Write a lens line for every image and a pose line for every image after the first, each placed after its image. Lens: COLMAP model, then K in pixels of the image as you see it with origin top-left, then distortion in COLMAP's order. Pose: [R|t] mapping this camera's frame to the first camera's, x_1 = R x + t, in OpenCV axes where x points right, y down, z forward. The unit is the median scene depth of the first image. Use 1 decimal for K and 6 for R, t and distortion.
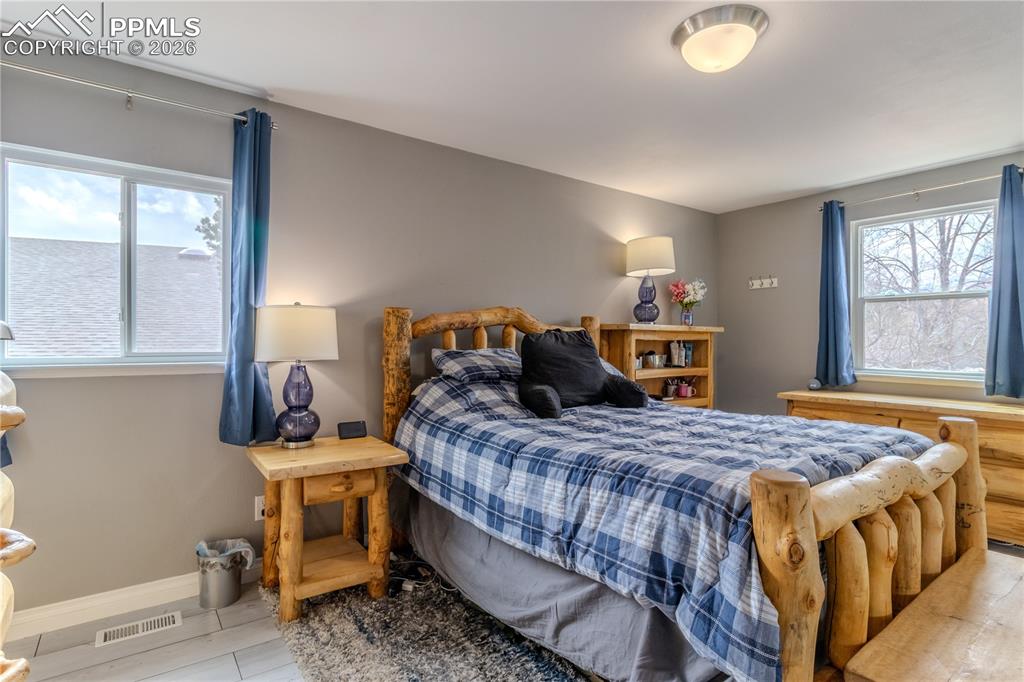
lens RADIAL K [[523.9, 0, 514.8], [0, 523.9, 338.6], [0, 0, 1]] dist [0.004869, 0.000419]
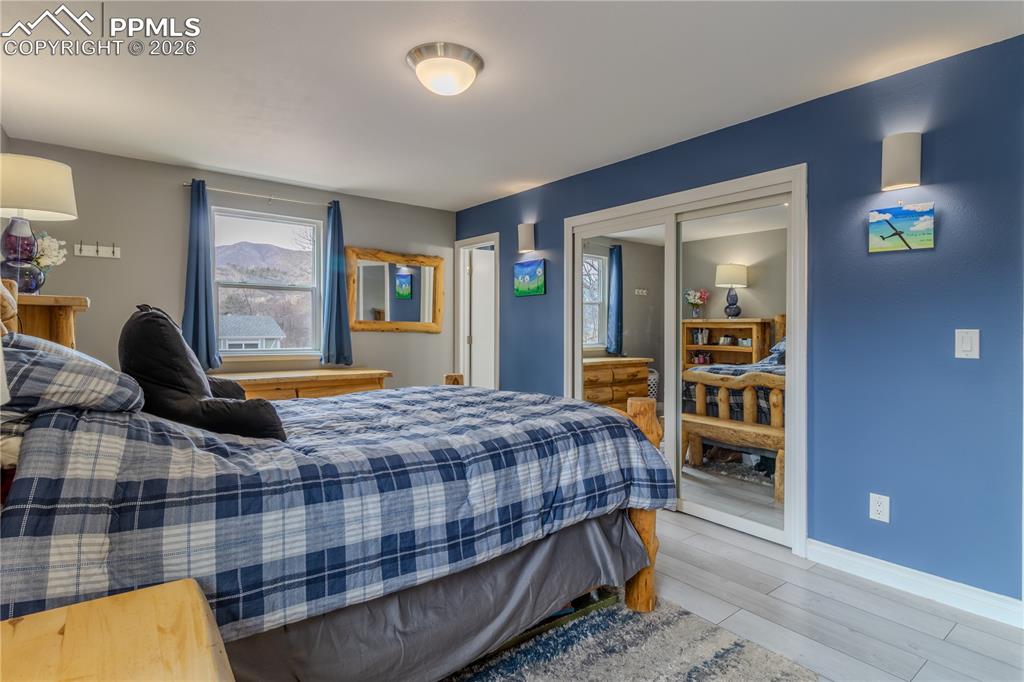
lens RADIAL K [[523.9, 0, 516.0], [0, 523.9, 335.9], [0, 0, 1]] dist [0.004869, 0.000419]
pose [[-0.030613, -0.022191, 0.999285, -0.632350], [-0.006660, 0.999736, 0.021997, 0.001583], [-0.999509, -0.005981, -0.030753, 0.716100]]
